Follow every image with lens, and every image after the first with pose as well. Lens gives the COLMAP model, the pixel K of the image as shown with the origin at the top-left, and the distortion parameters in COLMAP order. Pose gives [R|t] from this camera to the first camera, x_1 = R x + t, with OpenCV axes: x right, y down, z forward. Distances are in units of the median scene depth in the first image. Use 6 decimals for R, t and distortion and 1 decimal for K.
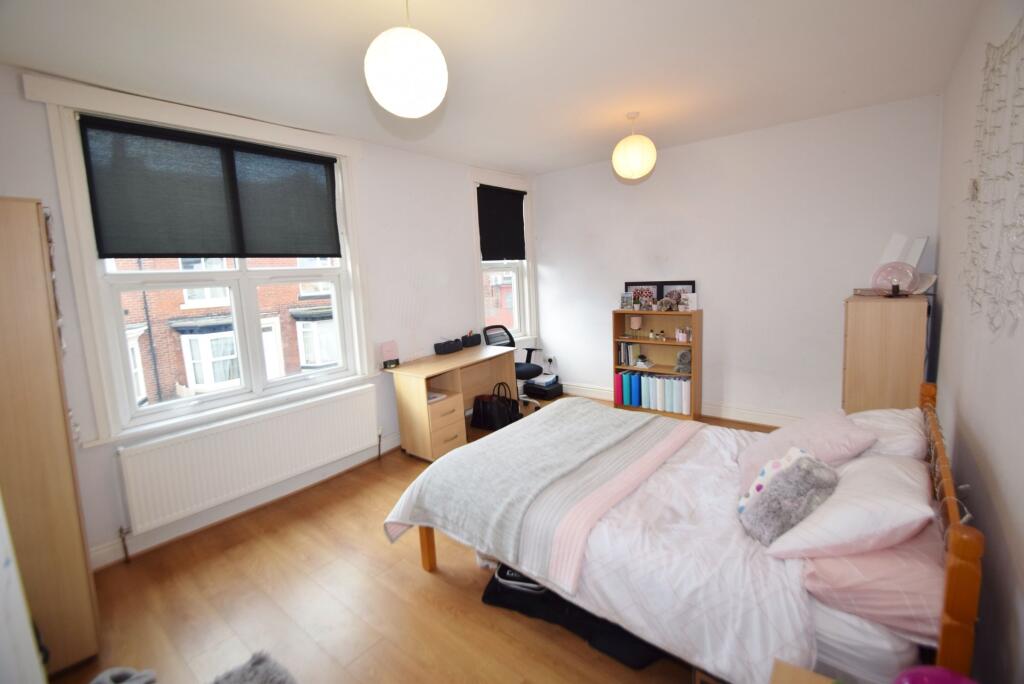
lens RADIAL K [[444.5, 0, 509.1], [0, 444.5, 328.5], [0, 0, 1]] dist [0.000813, -0.000021]
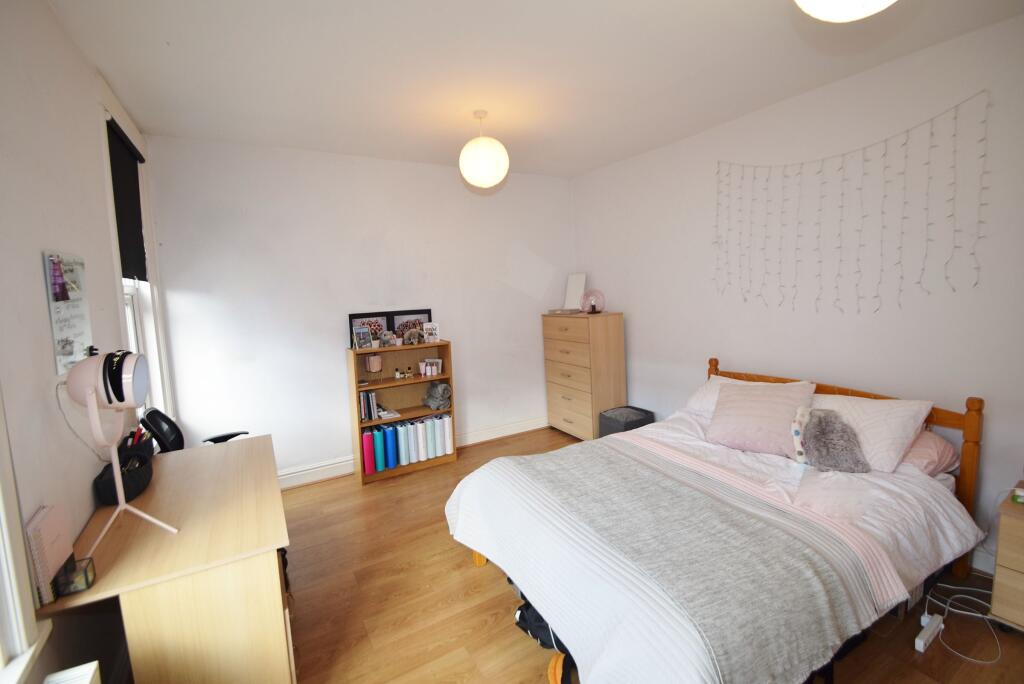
lens RADIAL K [[444.5, 0, 509.1], [0, 444.5, 328.5], [0, 0, 1]] dist [0.000813, -0.000021]
pose [[0.363190, -0.058700, 0.929864, -0.378712], [0.142496, 0.989772, 0.006825, -0.047764], [-0.920754, 0.130023, 0.367839, 0.489908]]
